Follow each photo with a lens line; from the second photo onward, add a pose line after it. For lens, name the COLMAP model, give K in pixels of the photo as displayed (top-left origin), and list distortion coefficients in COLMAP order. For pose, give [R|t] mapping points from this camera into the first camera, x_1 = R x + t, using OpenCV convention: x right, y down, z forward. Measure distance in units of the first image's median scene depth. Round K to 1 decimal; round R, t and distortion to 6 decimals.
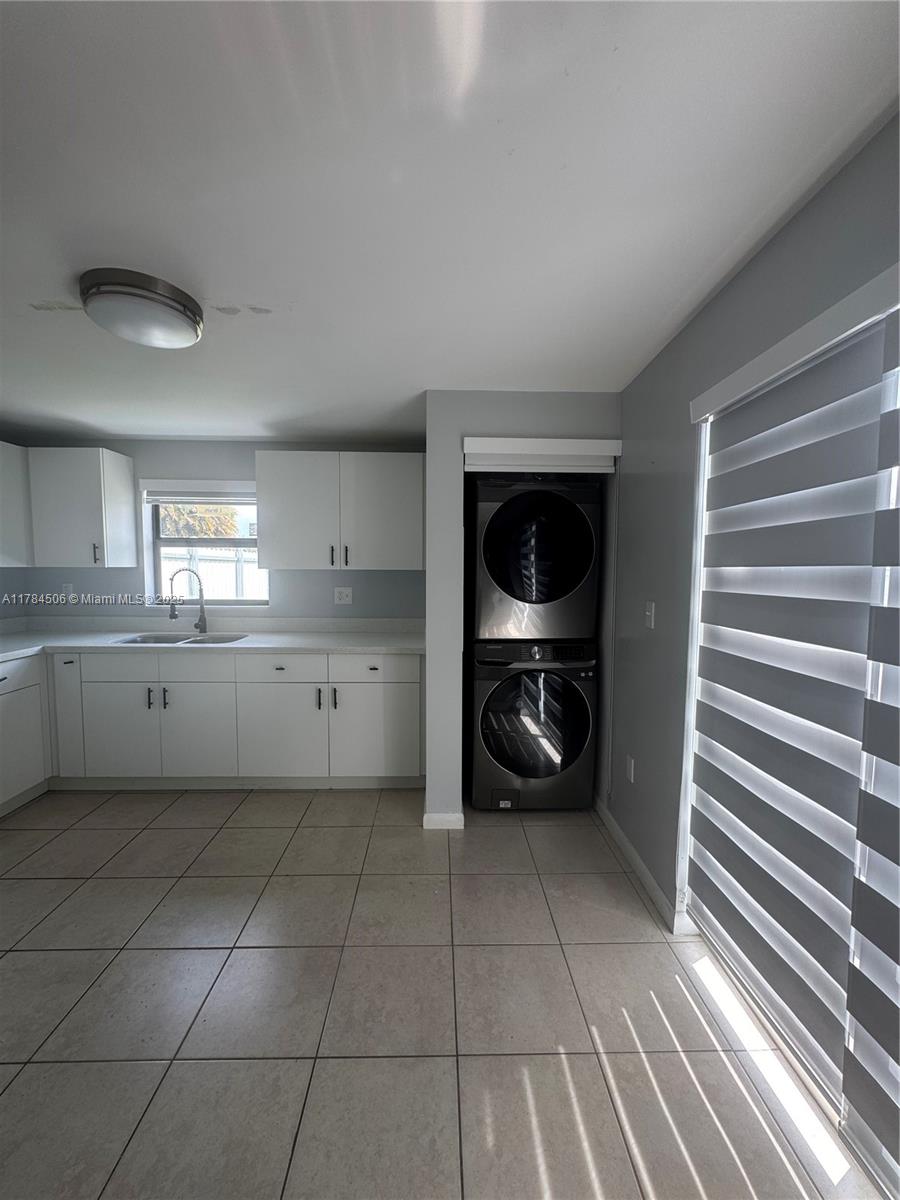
lens RADIAL K [[478.7, 0, 450.0], [0, 478.7, 600.0], [0, 0, 1]] dist [-0.000652, -0.000140]
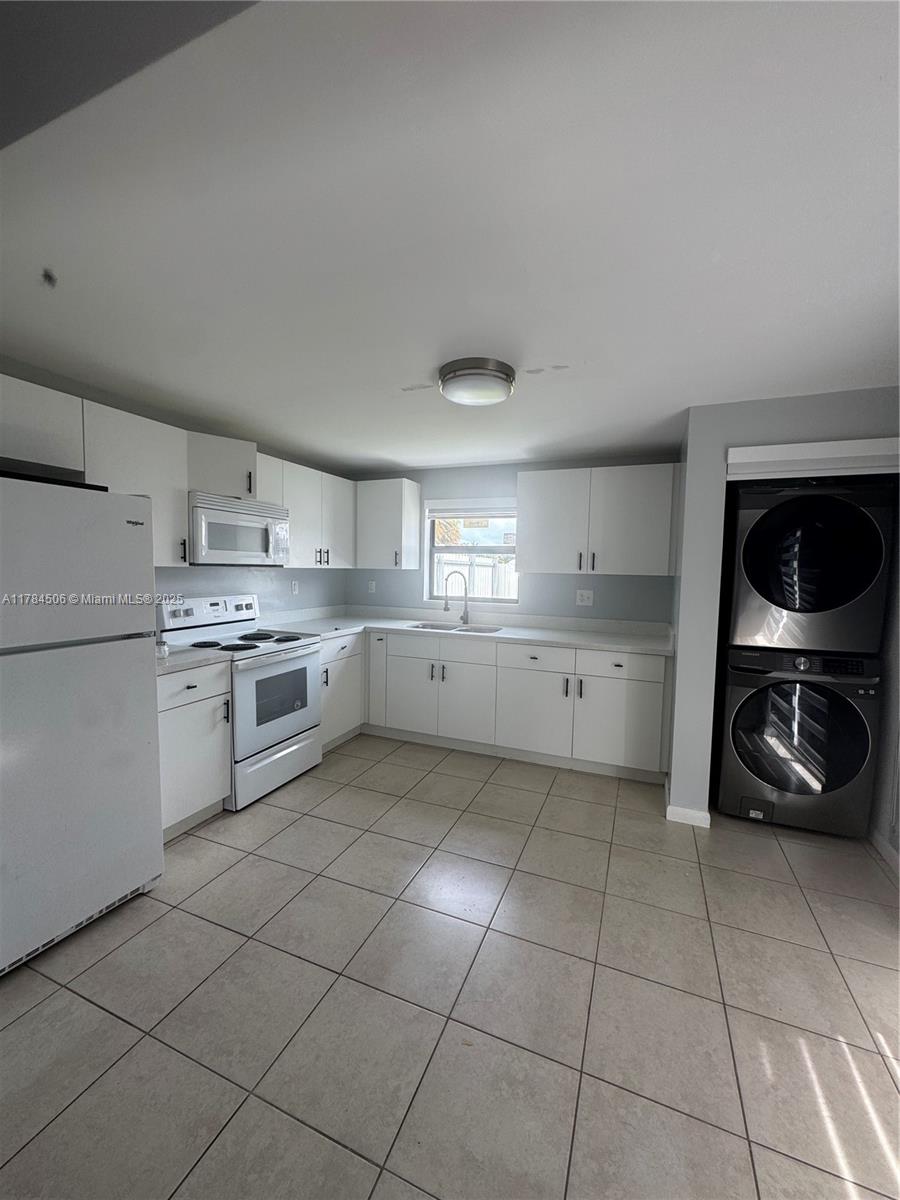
lens RADIAL K [[478.7, 0, 450.0], [0, 478.7, 600.0], [0, 0, 1]] dist [-0.000652, -0.000140]
pose [[0.915066, 0.037845, -0.401523, -0.077691], [-0.041542, 0.999137, -0.000500, 0.011359], [0.401158, 0.017138, 0.915849, -0.152360]]
